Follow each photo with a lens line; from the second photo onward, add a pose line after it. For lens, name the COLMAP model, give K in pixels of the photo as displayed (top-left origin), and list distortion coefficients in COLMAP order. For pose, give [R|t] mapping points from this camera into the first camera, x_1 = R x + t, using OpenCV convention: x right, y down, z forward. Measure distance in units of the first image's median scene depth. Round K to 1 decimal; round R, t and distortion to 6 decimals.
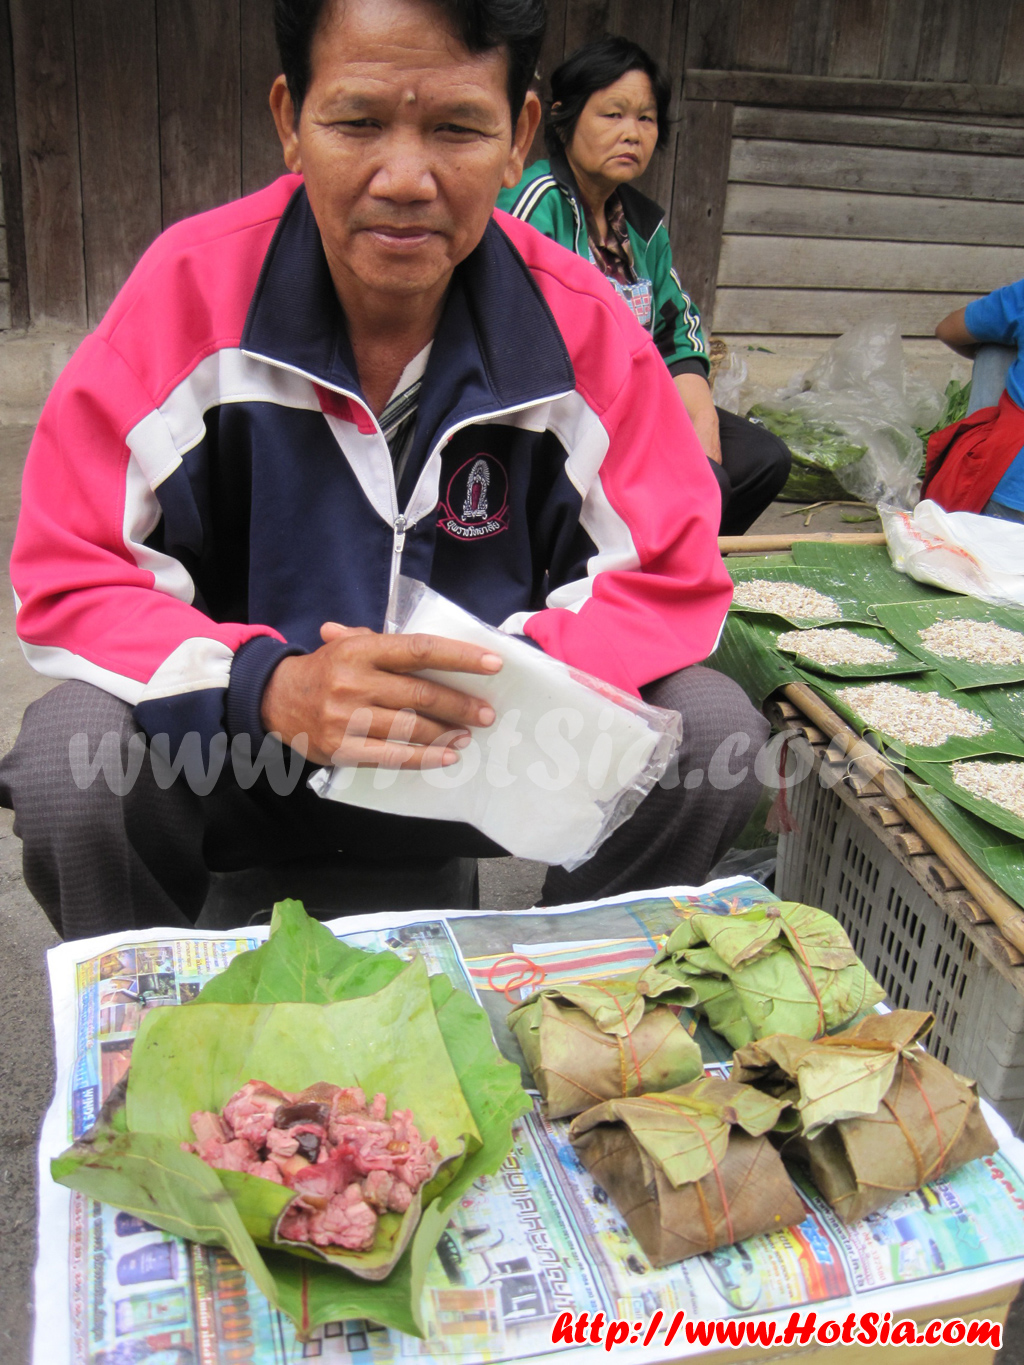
lens RADIAL K [[1440.8, 0, 512.0], [0, 1440.8, 682.5], [0, 0, 1]] dist [-0.204971, 0.251060]
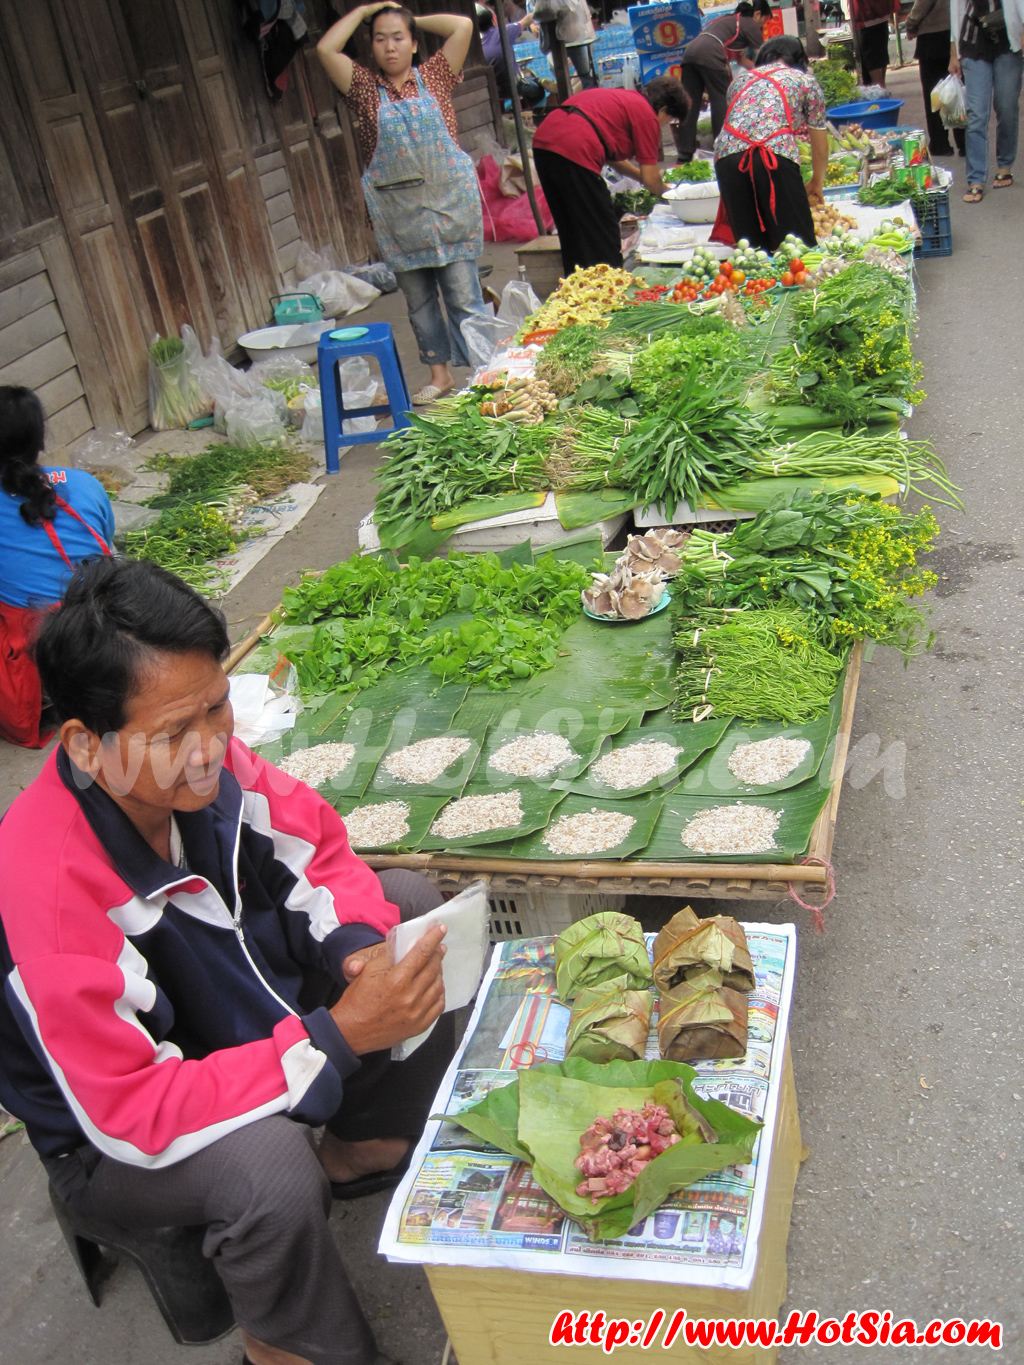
lens RADIAL K [[1440.8, 0, 512.0], [0, 1440.8, 682.5], [0, 0, 1]] dist [-0.204971, 0.251060]
pose [[0.469708, -0.537277, 0.700505, -0.250514], [0.548004, 0.799549, 0.245790, -0.153467], [-0.692146, 0.268430, 0.669985, -0.078963]]
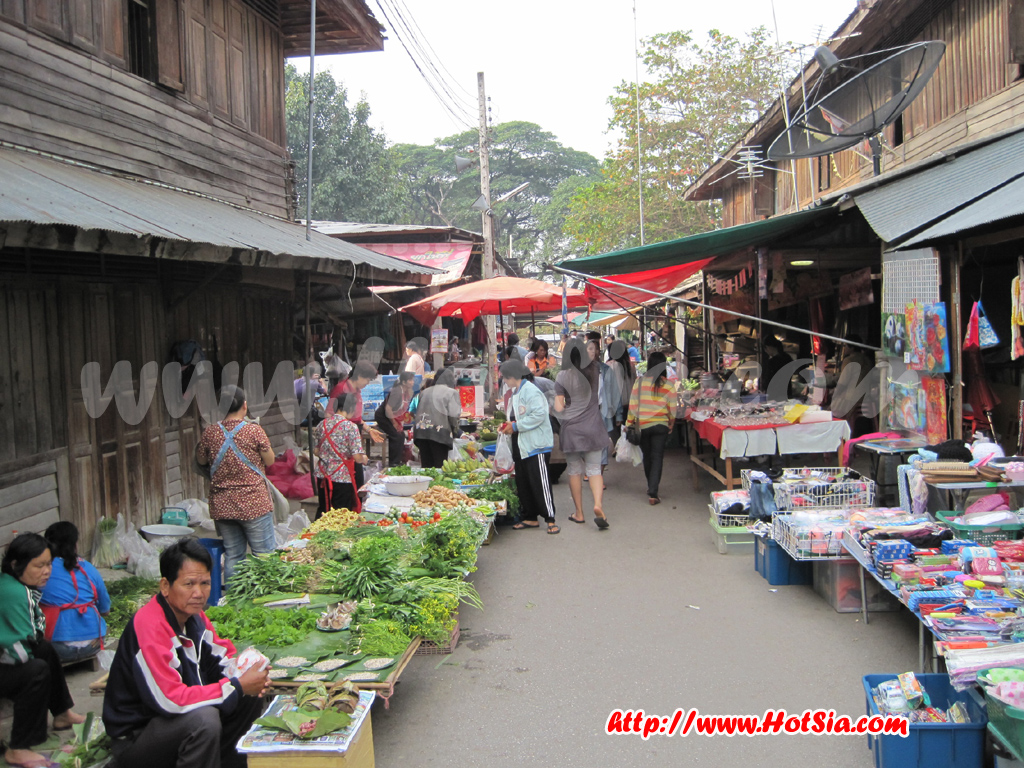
lens RADIAL K [[1079.0, 0, 512.0], [0, 1079.0, 384.0], [0, 0, 1]] dist [-0.198285, 0.237895]
pose [[0.323246, -0.137954, 0.936205, -0.864888], [0.444334, 0.895604, -0.021445, -0.116228], [-0.835511, 0.422920, 0.350799, -0.447287]]
